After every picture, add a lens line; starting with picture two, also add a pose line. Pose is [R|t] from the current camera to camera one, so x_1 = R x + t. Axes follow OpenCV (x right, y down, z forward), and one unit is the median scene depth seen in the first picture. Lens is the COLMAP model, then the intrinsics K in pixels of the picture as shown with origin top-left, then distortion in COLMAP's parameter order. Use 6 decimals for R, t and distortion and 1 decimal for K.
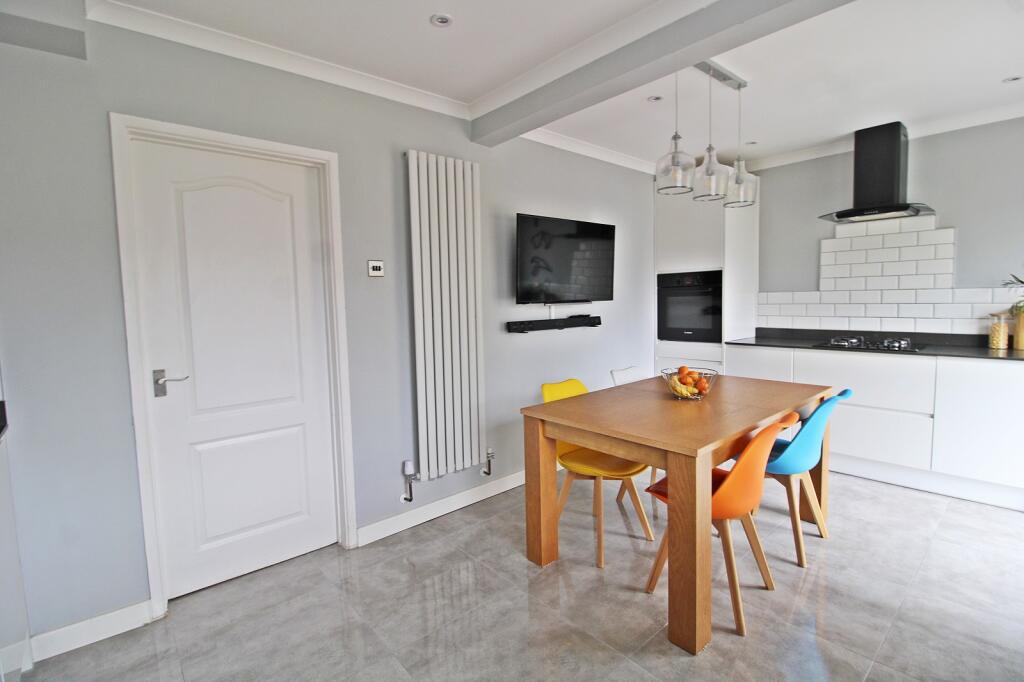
lens RADIAL K [[470.1, 0, 522.3], [0, 470.1, 334.8], [0, 0, 1]] dist [0.001910, -0.009301]
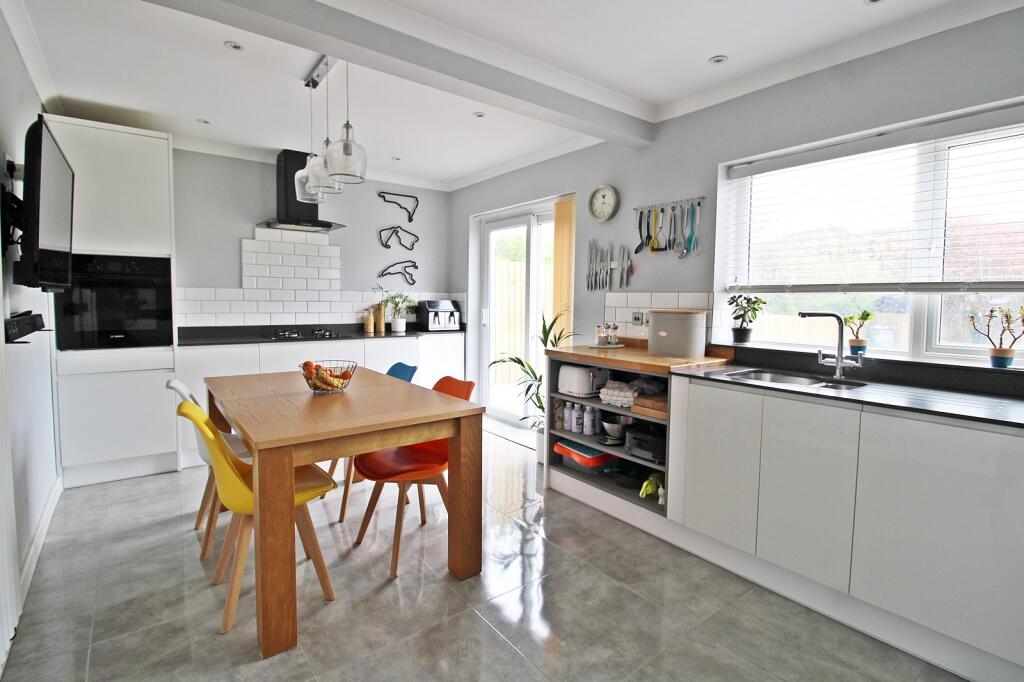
lens RADIAL K [[487.8, 0, 509.2], [0, 487.8, 330.2], [0, 0, 1]] dist [0.002168, -0.014888]
pose [[0.071016, -0.038621, 0.996727, -0.477707], [0.064802, 0.997318, 0.034026, -0.000440], [-0.995368, 0.062174, 0.073329, 0.418745]]
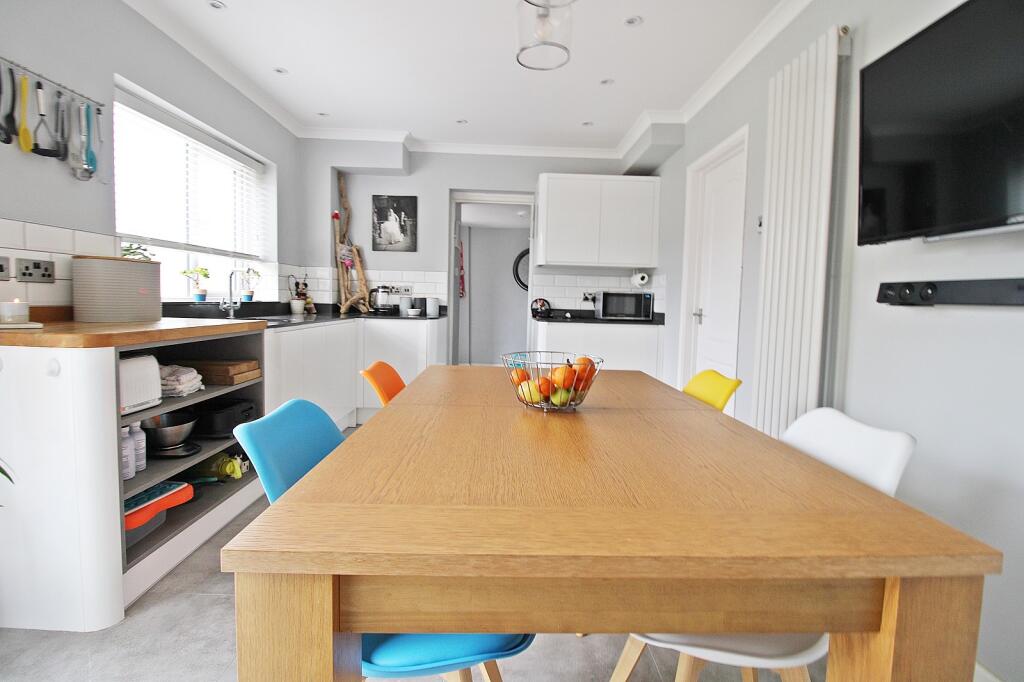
lens RADIAL K [[465.3, 0, 514.5], [0, 465.3, 327.6], [0, 0, 1]] dist [0.002135, -0.011289]
pose [[-0.634200, 0.050765, -0.771500, 0.590680], [-0.073976, 0.989280, 0.125906, -0.012463], [0.769622, 0.136922, -0.623646, 0.975743]]
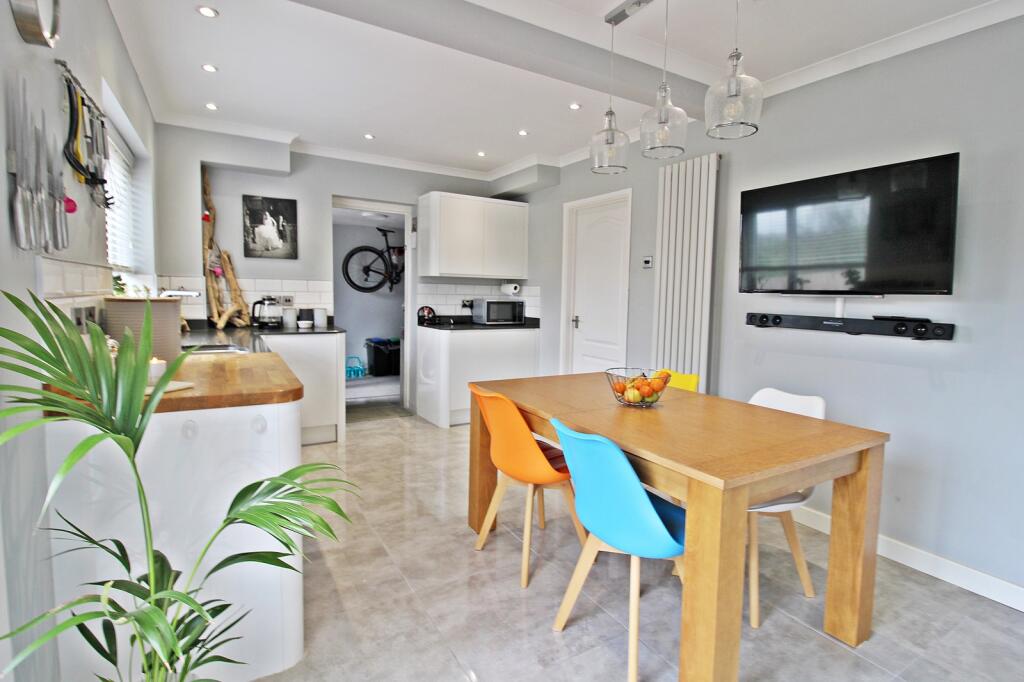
lens RADIAL K [[487.8, 0, 509.2], [0, 487.8, 330.2], [0, 0, 1]] dist [0.002168, -0.014888]
pose [[-0.182390, 0.094823, -0.978643, 0.931589], [-0.095332, 0.988944, 0.113588, -0.054605], [0.978594, 0.114013, -0.171334, 0.693368]]
